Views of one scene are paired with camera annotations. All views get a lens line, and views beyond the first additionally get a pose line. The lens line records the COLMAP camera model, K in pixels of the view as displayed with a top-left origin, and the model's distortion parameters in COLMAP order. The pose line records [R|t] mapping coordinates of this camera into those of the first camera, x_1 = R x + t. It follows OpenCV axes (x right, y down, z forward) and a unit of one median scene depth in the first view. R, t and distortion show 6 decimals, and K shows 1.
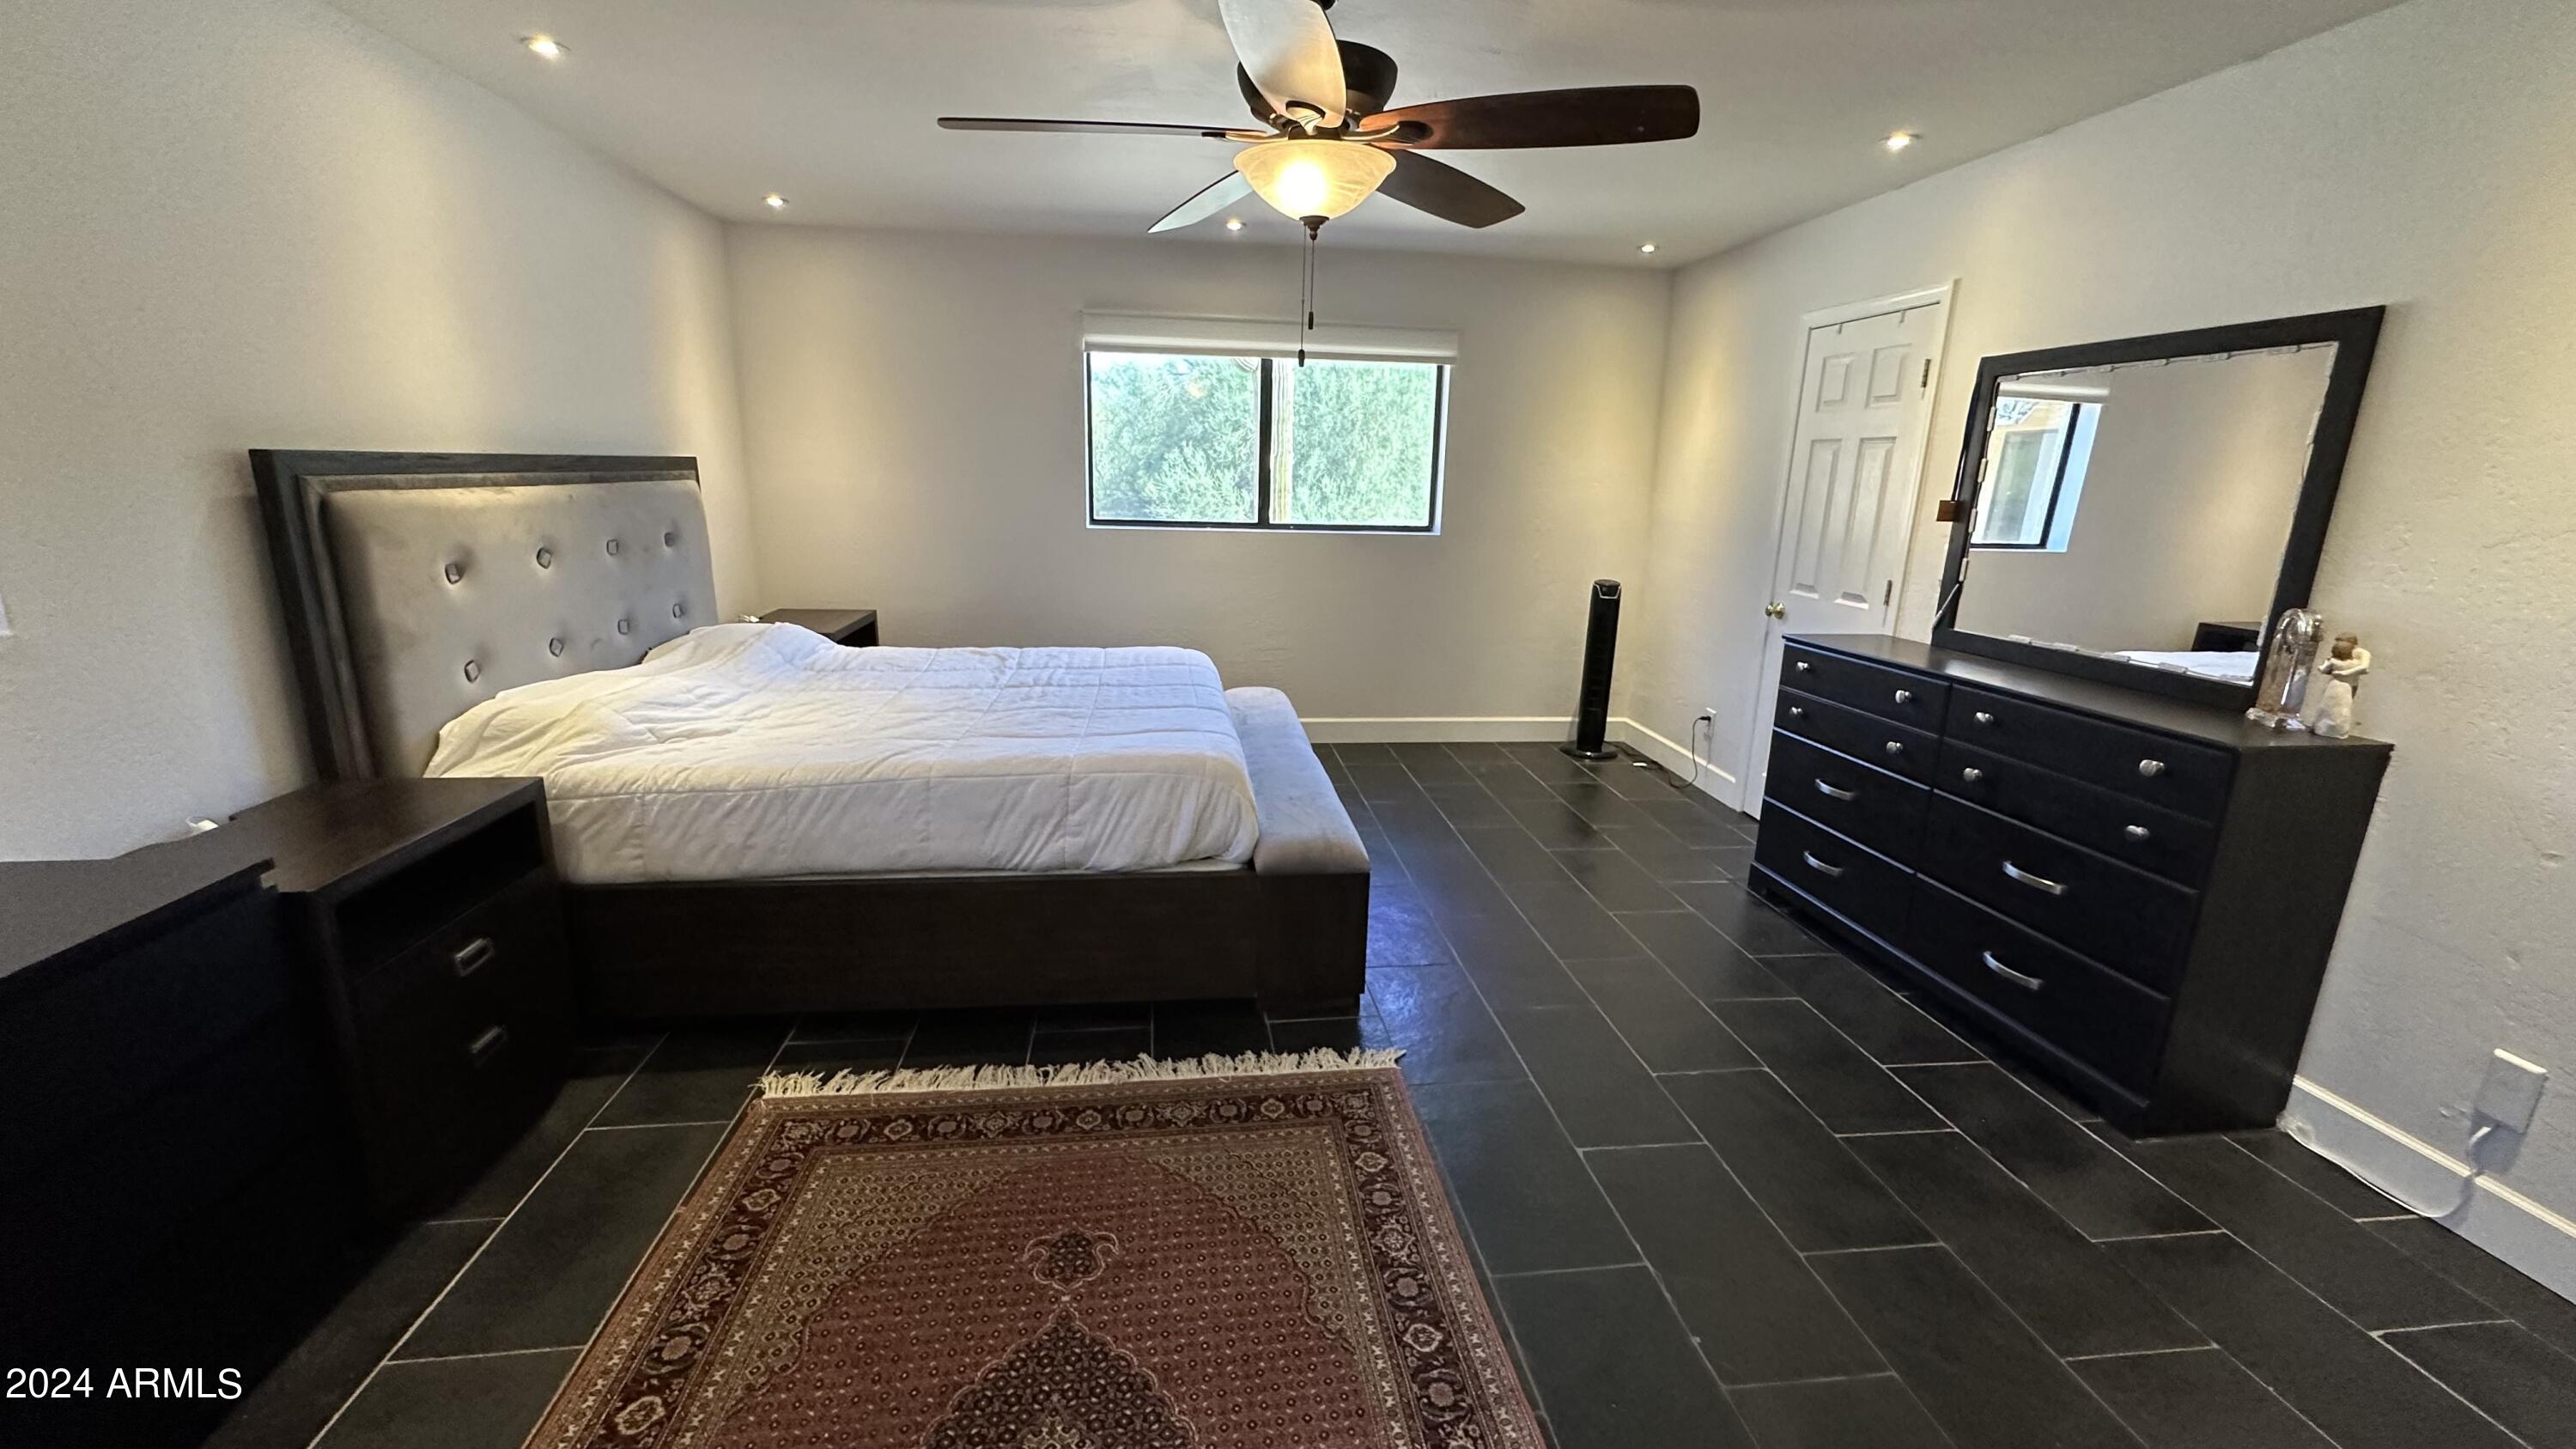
lens RADIAL K [[1030.0, 0, 1281.3], [0, 1030.0, 736.9], [0, 0, 1]] dist [-0.008876, 0.001015]
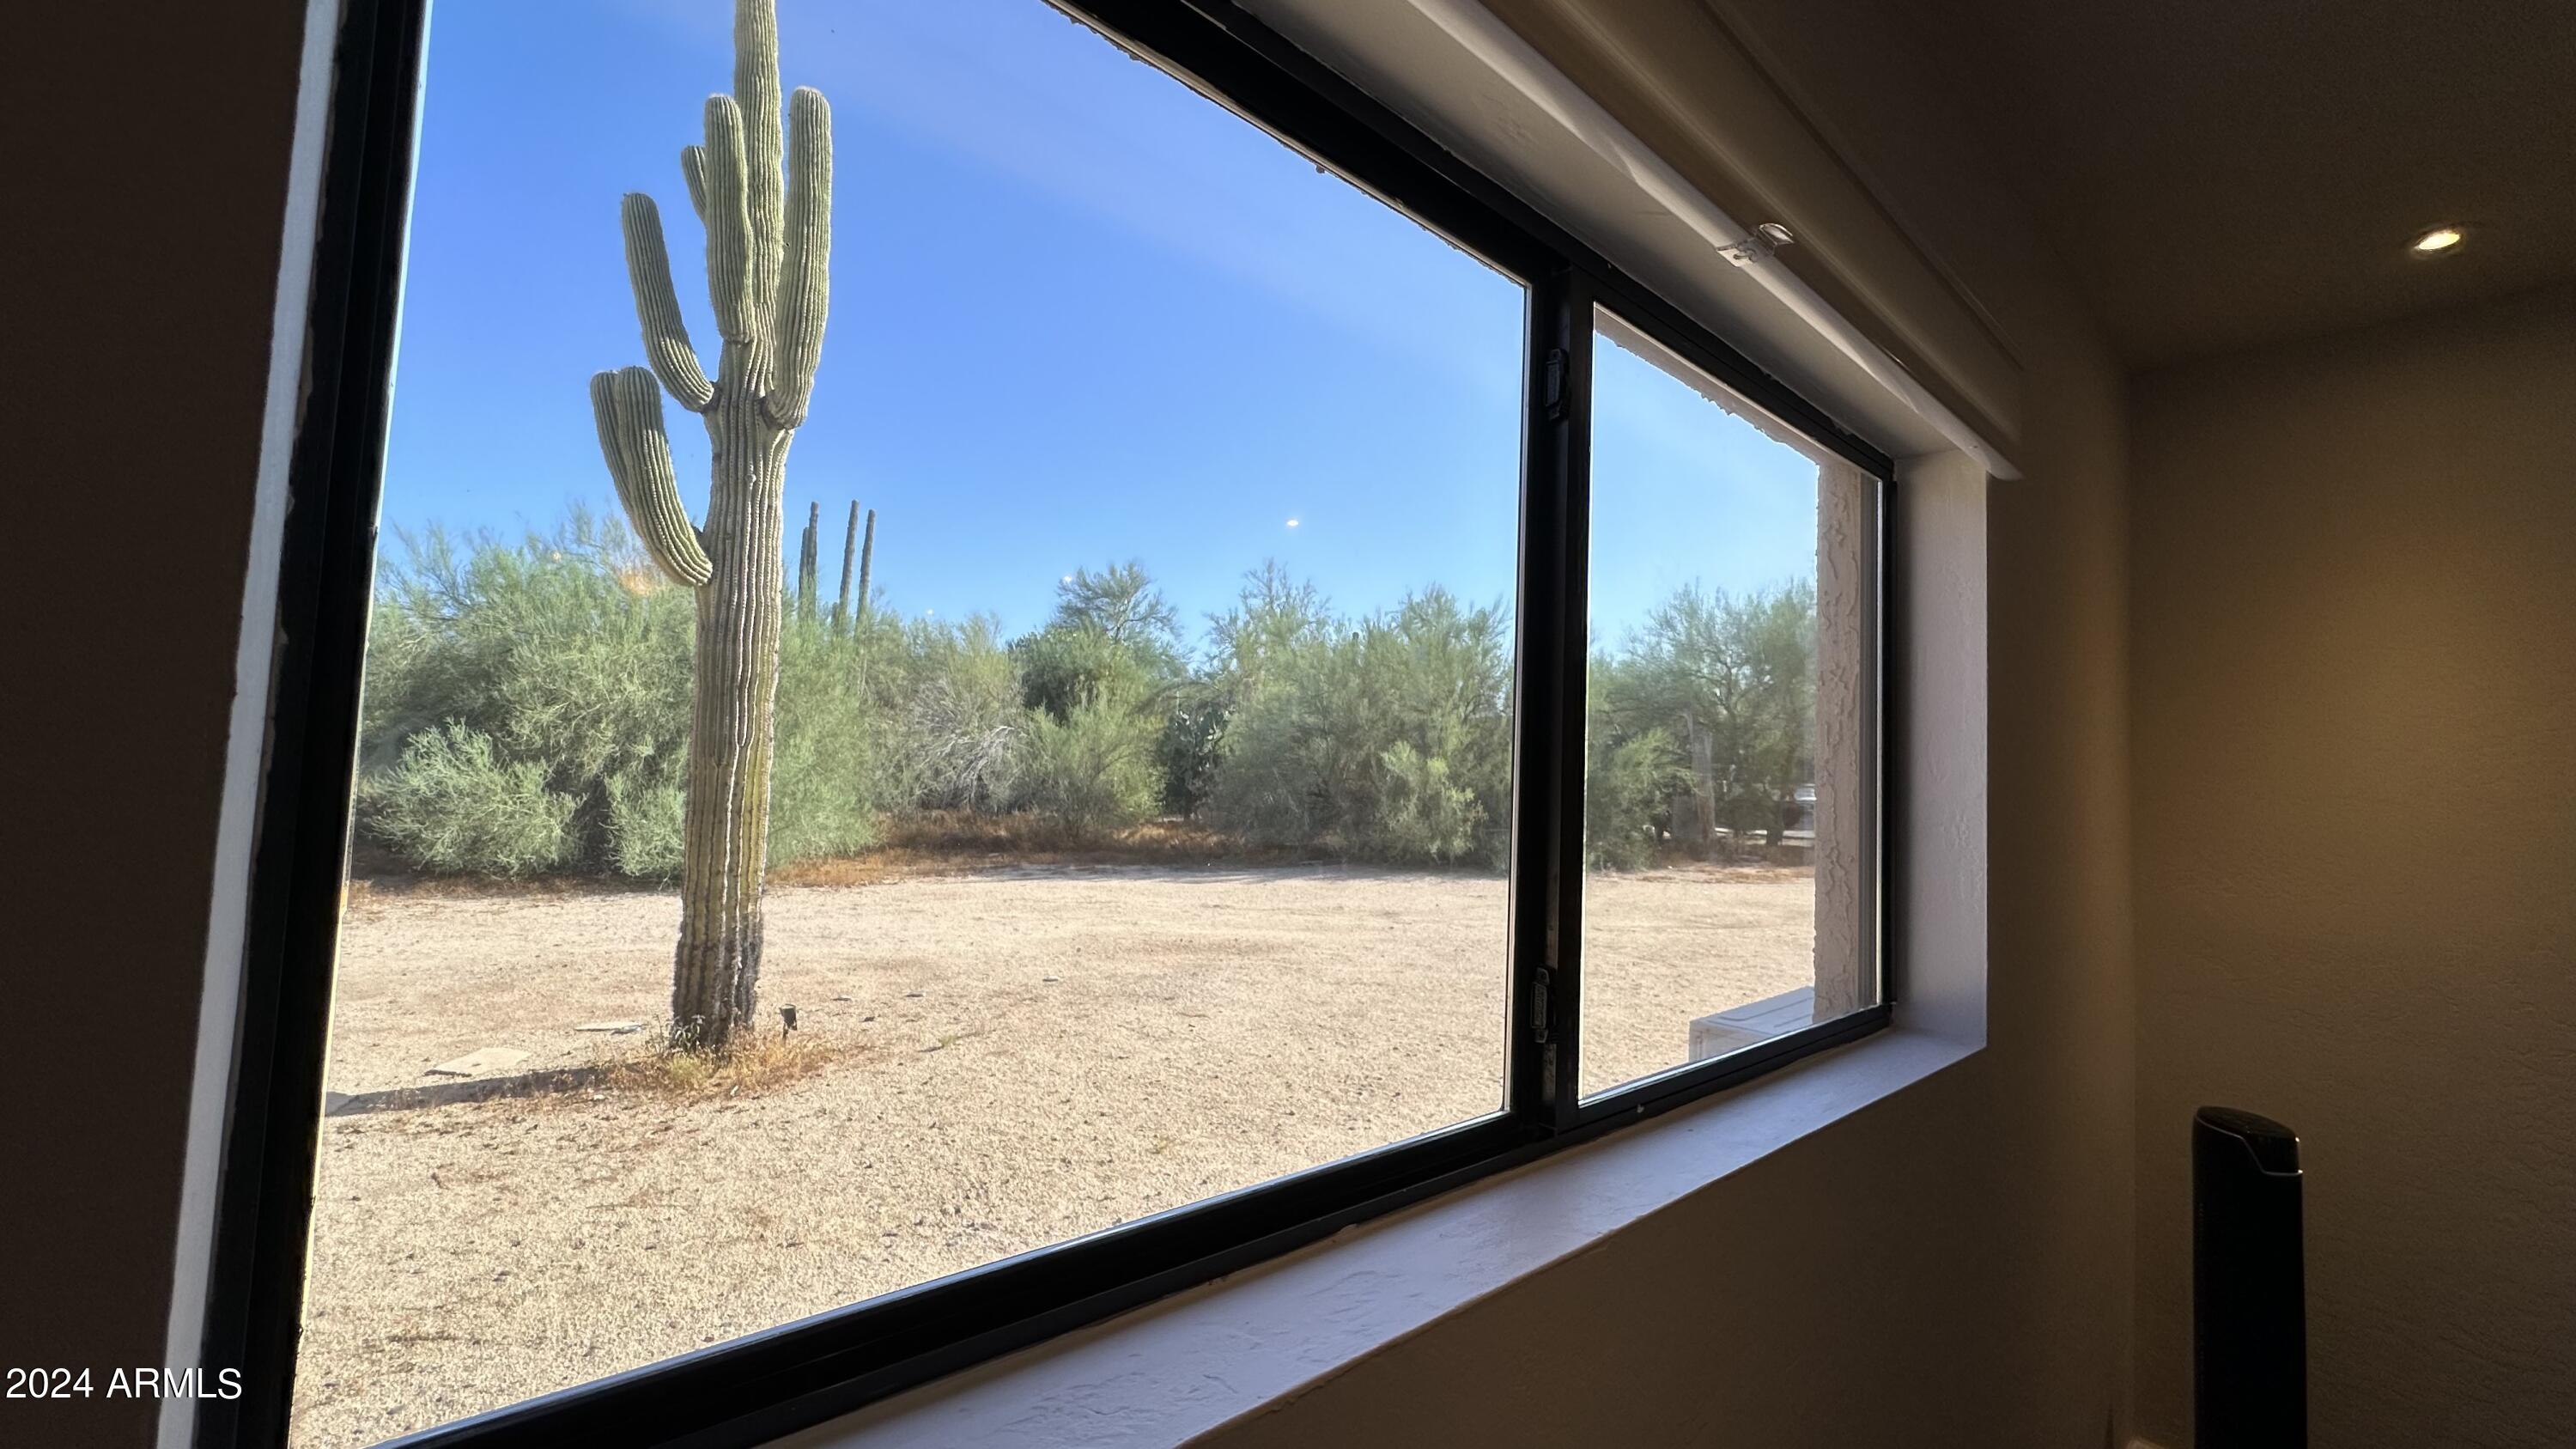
lens RADIAL K [[1030.0, 0, 1286.6], [0, 1030.0, 731.4], [0, 0, 1]] dist [-0.008876, 0.001015]
pose [[0.828848, 0.021707, 0.559052, -0.020959], [0.139942, 0.959439, -0.244730, -0.055536], [-0.541689, 0.281079, 0.792192, 0.235016]]
